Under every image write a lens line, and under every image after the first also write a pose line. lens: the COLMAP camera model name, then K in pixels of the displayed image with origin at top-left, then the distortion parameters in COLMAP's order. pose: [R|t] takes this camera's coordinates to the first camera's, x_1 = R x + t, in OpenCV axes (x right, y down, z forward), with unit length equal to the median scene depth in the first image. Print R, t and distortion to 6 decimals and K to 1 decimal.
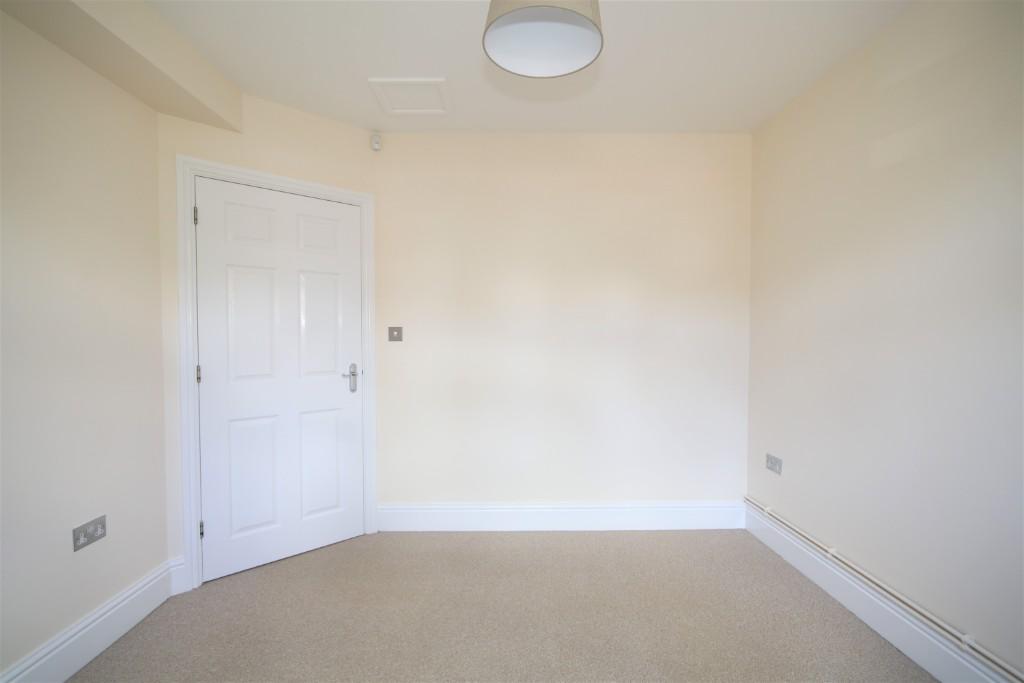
lens RADIAL K [[467.9, 0, 512.0], [0, 467.9, 341.5], [0, 0, 1]] dist [-0.001750, -0.000253]
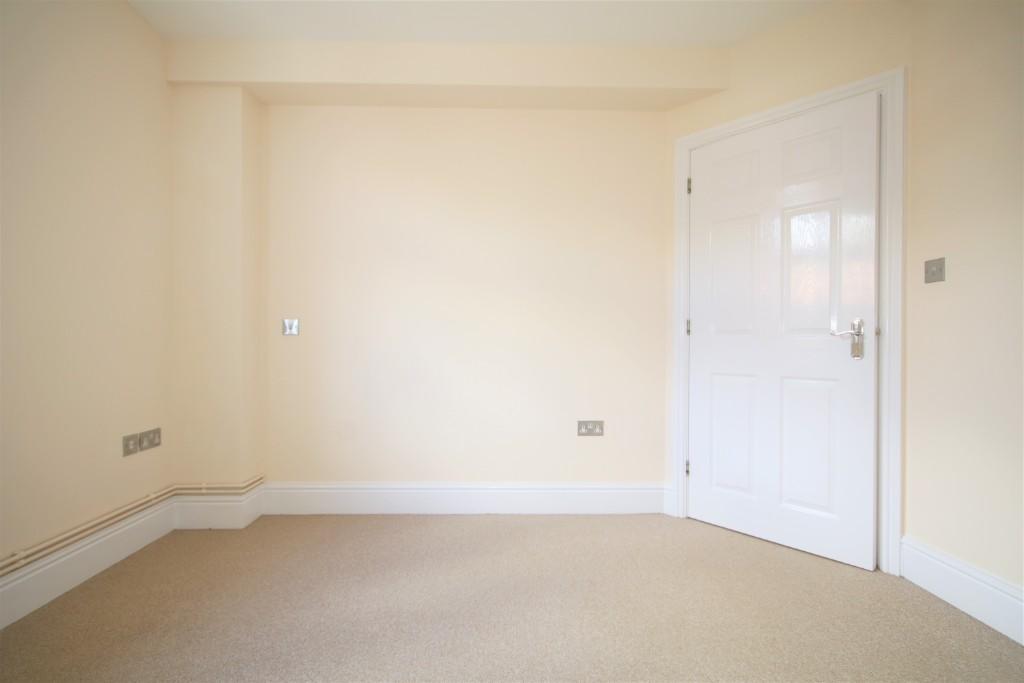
lens RADIAL K [[515.7, 0, 512.0], [0, 515.7, 341.5], [0, 0, 1]] dist [-0.000616, -0.000039]
pose [[0.003586, -0.005011, -0.999981, 0.555348], [-0.015273, 0.999871, -0.005066, 0.115933], [0.999877, 0.015291, 0.003509, 0.577490]]
